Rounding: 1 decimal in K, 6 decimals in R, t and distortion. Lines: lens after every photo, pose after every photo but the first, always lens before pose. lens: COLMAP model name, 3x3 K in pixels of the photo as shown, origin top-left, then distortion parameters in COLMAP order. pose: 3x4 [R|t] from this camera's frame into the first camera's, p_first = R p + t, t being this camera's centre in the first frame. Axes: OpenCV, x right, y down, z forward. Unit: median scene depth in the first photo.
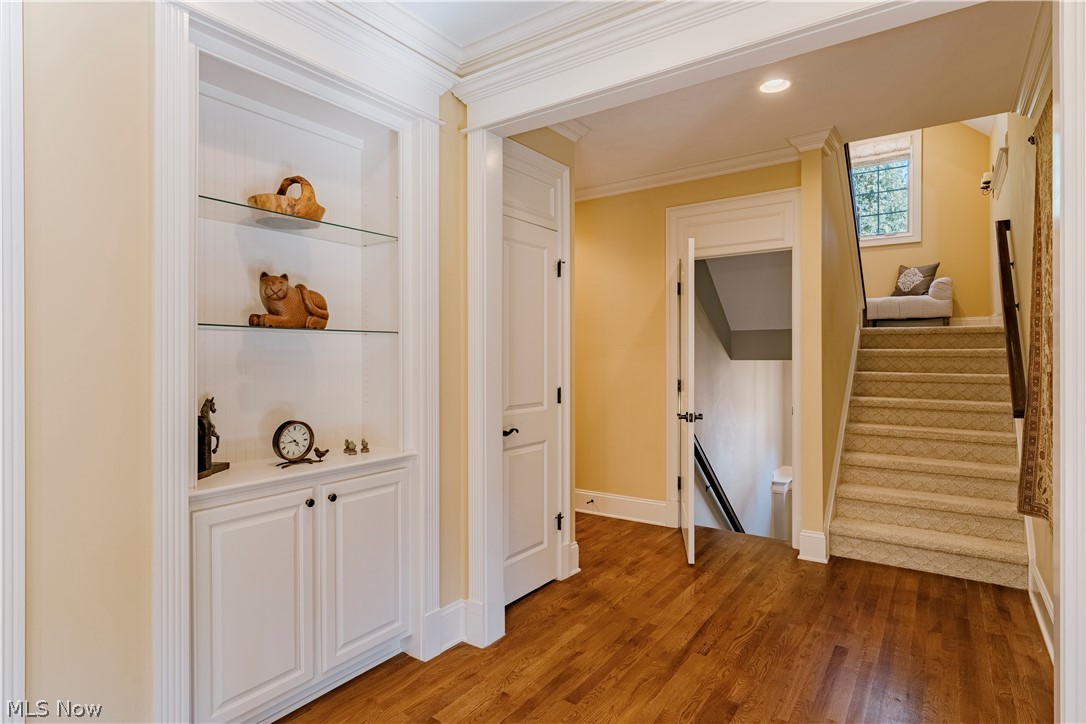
lens RADIAL K [[542.5, 0, 543.0], [0, 542.5, 362.0], [0, 0, 1]] dist [-0.001607, 0.000169]
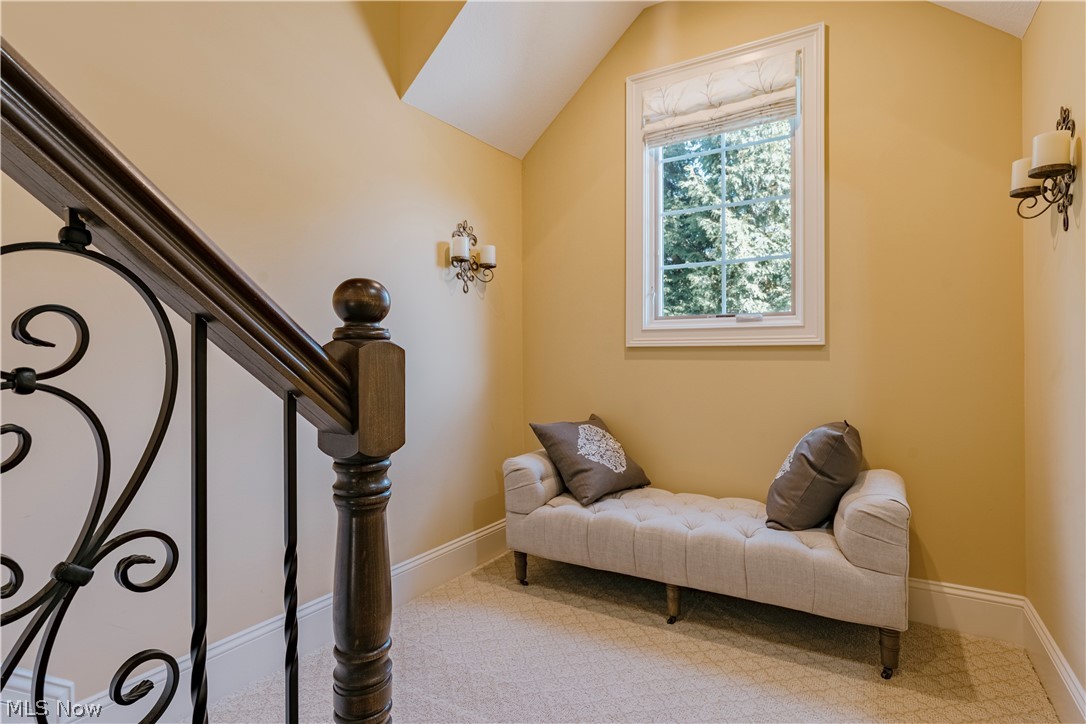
lens RADIAL K [[542.5, 0, 543.0], [0, 542.5, 362.0], [0, 0, 1]] dist [-0.001607, 0.000169]
pose [[0.999295, 0.001112, 0.037517, 0.495919], [-0.000625, 0.999915, -0.013000, -0.204632], [-0.037528, 0.012967, 0.999211, 0.647357]]
